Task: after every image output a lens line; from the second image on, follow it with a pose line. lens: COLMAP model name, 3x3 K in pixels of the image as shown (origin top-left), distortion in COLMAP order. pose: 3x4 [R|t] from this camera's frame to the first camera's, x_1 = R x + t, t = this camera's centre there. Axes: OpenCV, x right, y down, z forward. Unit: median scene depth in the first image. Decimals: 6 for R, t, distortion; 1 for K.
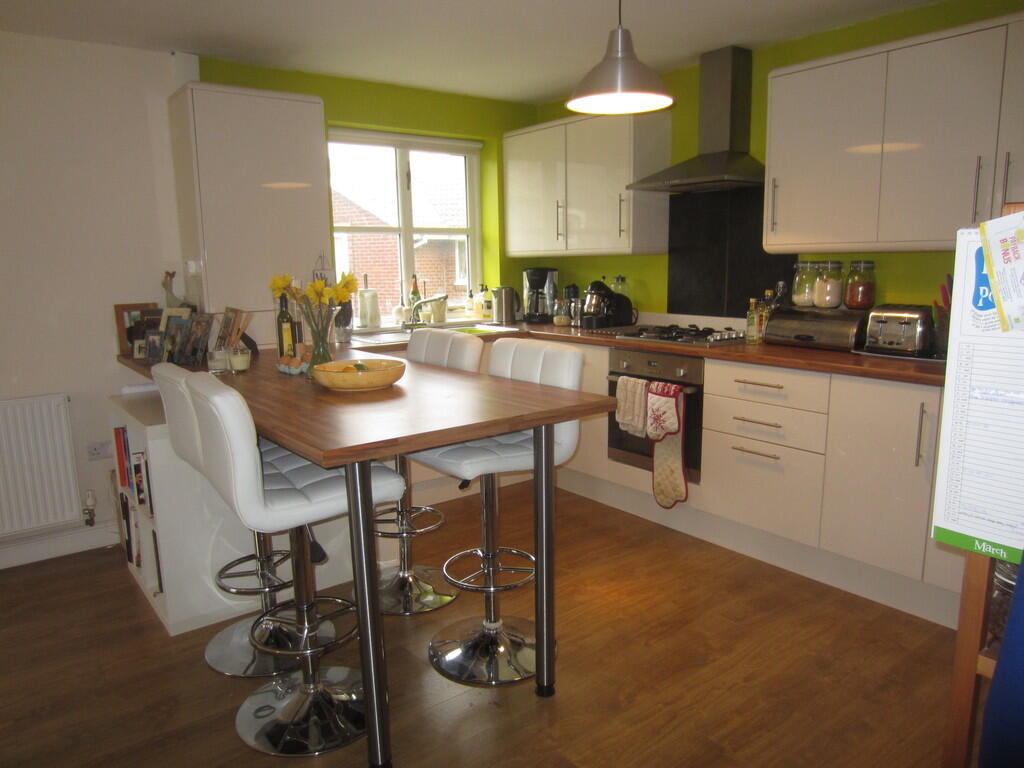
lens RADIAL K [[731.6, 0, 511.6], [0, 731.6, 384.5], [0, 0, 1]] dist [-0.033448, 0.011591]
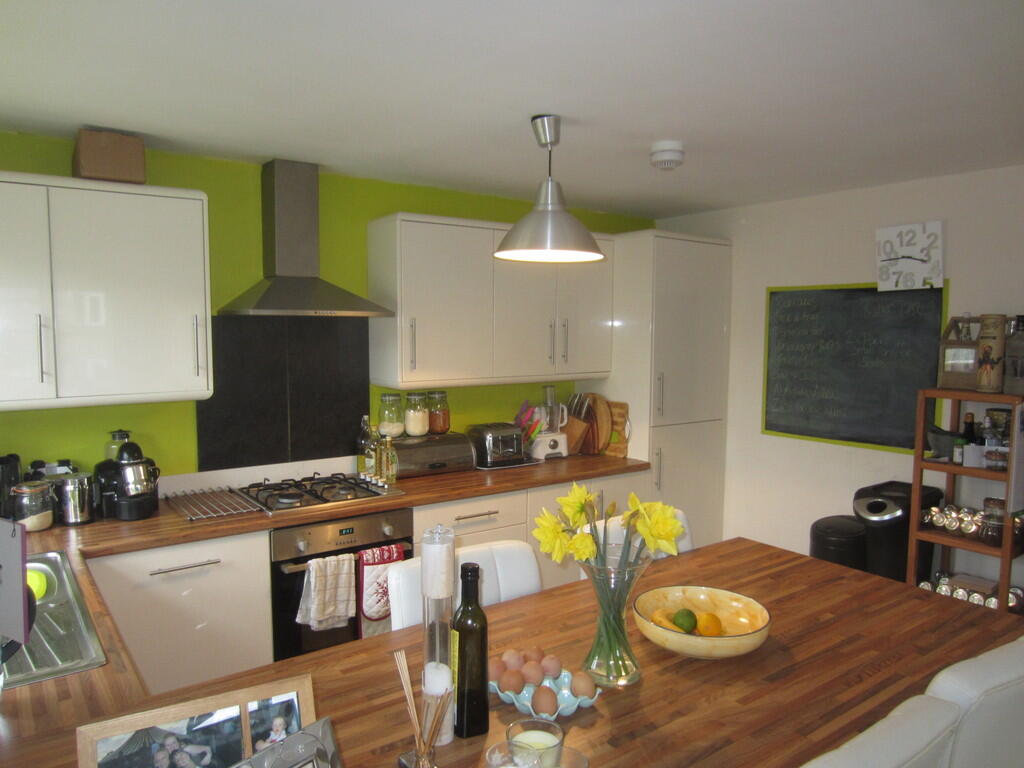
lens RADIAL K [[731.6, 0, 511.4], [0, 731.6, 387.2], [0, 0, 1]] dist [-0.033448, 0.011591]
pose [[0.033700, -0.066166, 0.997239, -0.625047], [0.165893, 0.984335, 0.059704, -0.213446], [-0.985568, 0.163423, 0.044149, 0.783992]]
